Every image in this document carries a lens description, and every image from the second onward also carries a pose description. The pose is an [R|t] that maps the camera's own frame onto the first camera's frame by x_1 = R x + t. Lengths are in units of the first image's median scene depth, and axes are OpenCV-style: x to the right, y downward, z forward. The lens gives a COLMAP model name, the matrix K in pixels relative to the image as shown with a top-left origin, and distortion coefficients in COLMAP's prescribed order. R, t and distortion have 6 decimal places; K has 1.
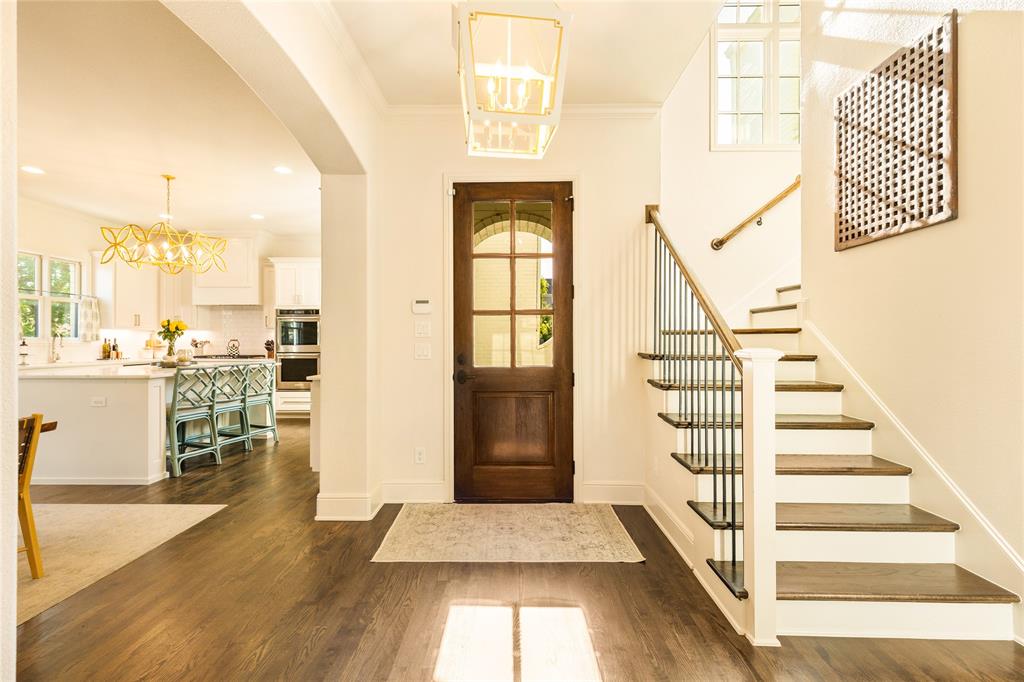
lens RADIAL K [[465.3, 0, 513.1], [0, 465.3, 337.0], [0, 0, 1]] dist [0.005900, 0.000099]
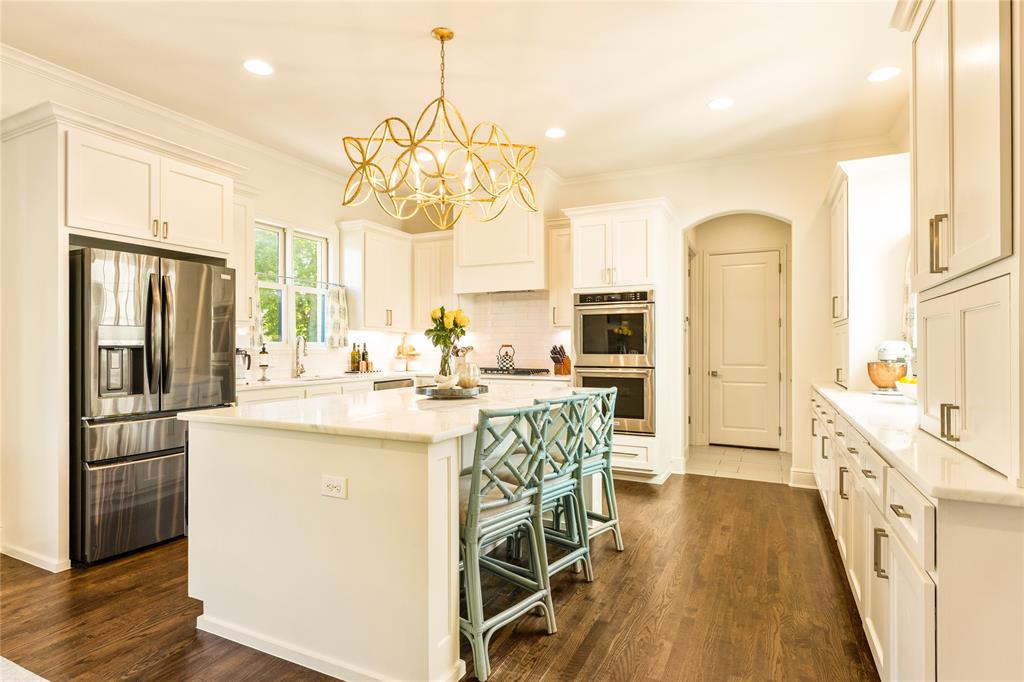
lens RADIAL K [[534.6, 0, 509.0], [0, 534.6, 342.4], [0, 0, 1]] dist [-0.006605, -0.000464]
pose [[0.903246, -0.002774, -0.429114, -0.589414], [0.002910, 0.999996, -0.000341, 0.004992], [0.429113, -0.000941, 0.903250, 0.697069]]
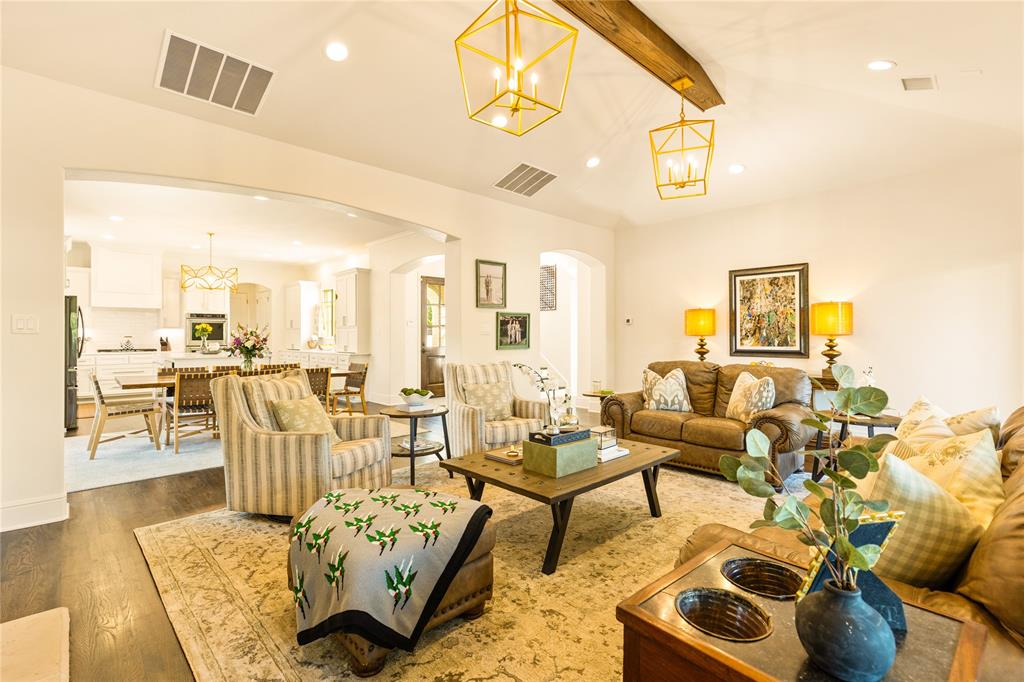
lens RADIAL K [[465.3, 0, 509.3], [0, 465.3, 339.9], [0, 0, 1]] dist [0.005900, 0.000099]
pose [[0.716320, -0.006213, 0.697745, -1.592699], [-0.004521, 0.999898, 0.013545, -0.013127], [-0.697758, -0.012857, 0.716219, -1.210119]]
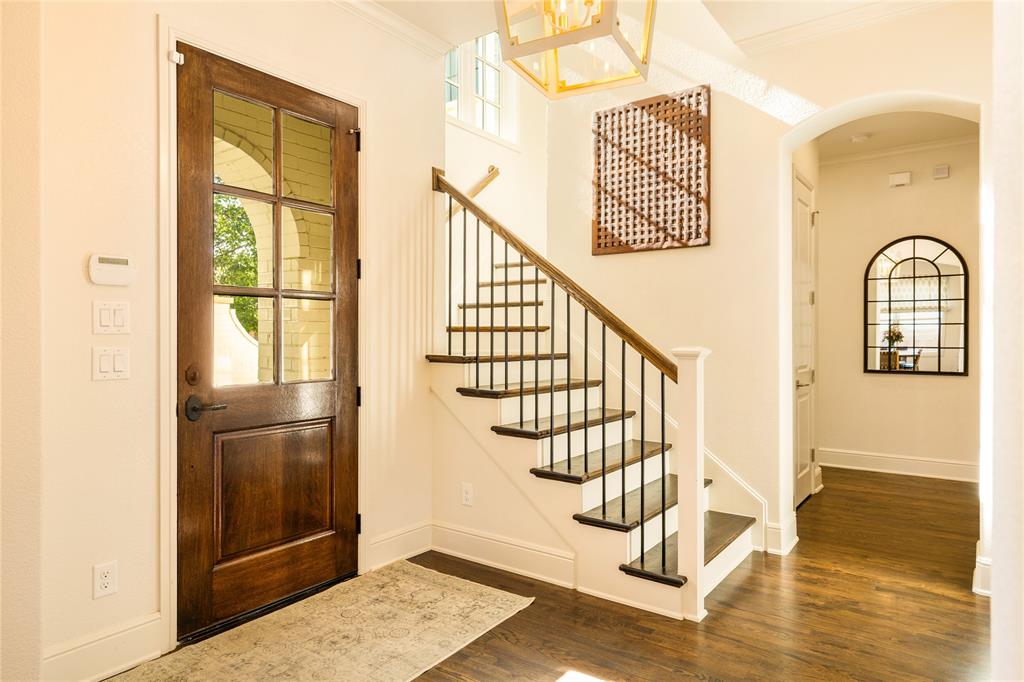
lens RADIAL K [[612.8, 0, 519.0], [0, 612.8, 335.6], [0, 0, 1]] dist [0.013235, -0.001316]
pose [[0.578405, 0.002447, 0.815746, -0.475315], [-0.003162, 0.999995, -0.000758, 0.001610], [-0.815743, -0.002141, 0.578410, 0.281375]]
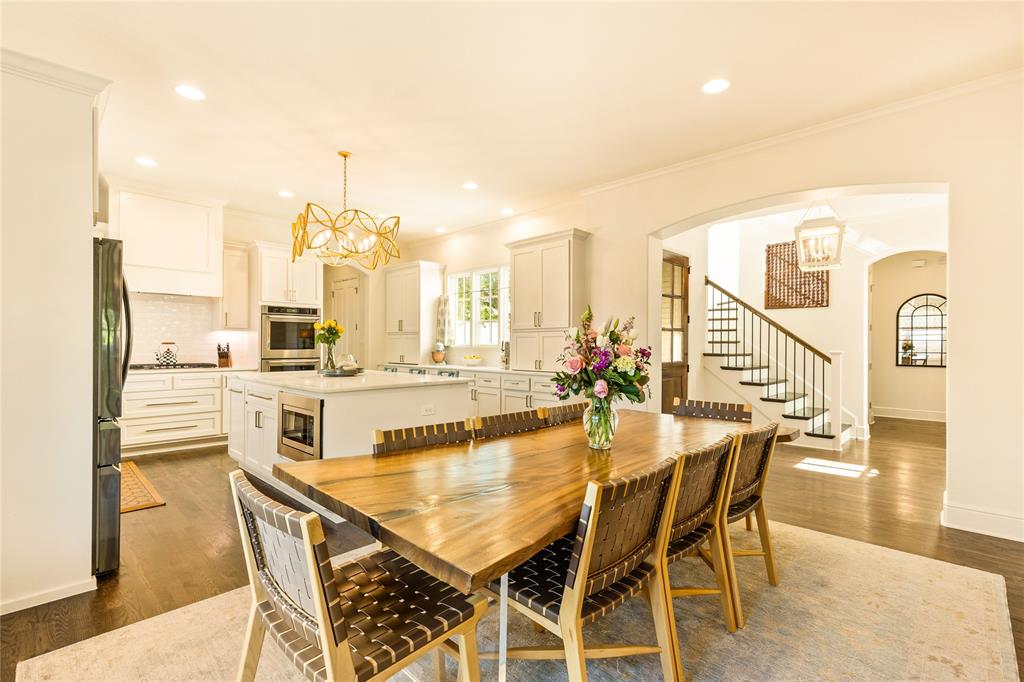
lens RADIAL K [[465.3, 0, 508.8], [0, 465.3, 344.5], [0, 0, 1]] dist [0.005900, 0.000099]
pose [[0.690733, 0.005003, 0.723092, -1.637504], [-0.010634, 0.999938, 0.003240, 0.001877], [-0.723031, -0.009927, 0.690744, 0.265422]]
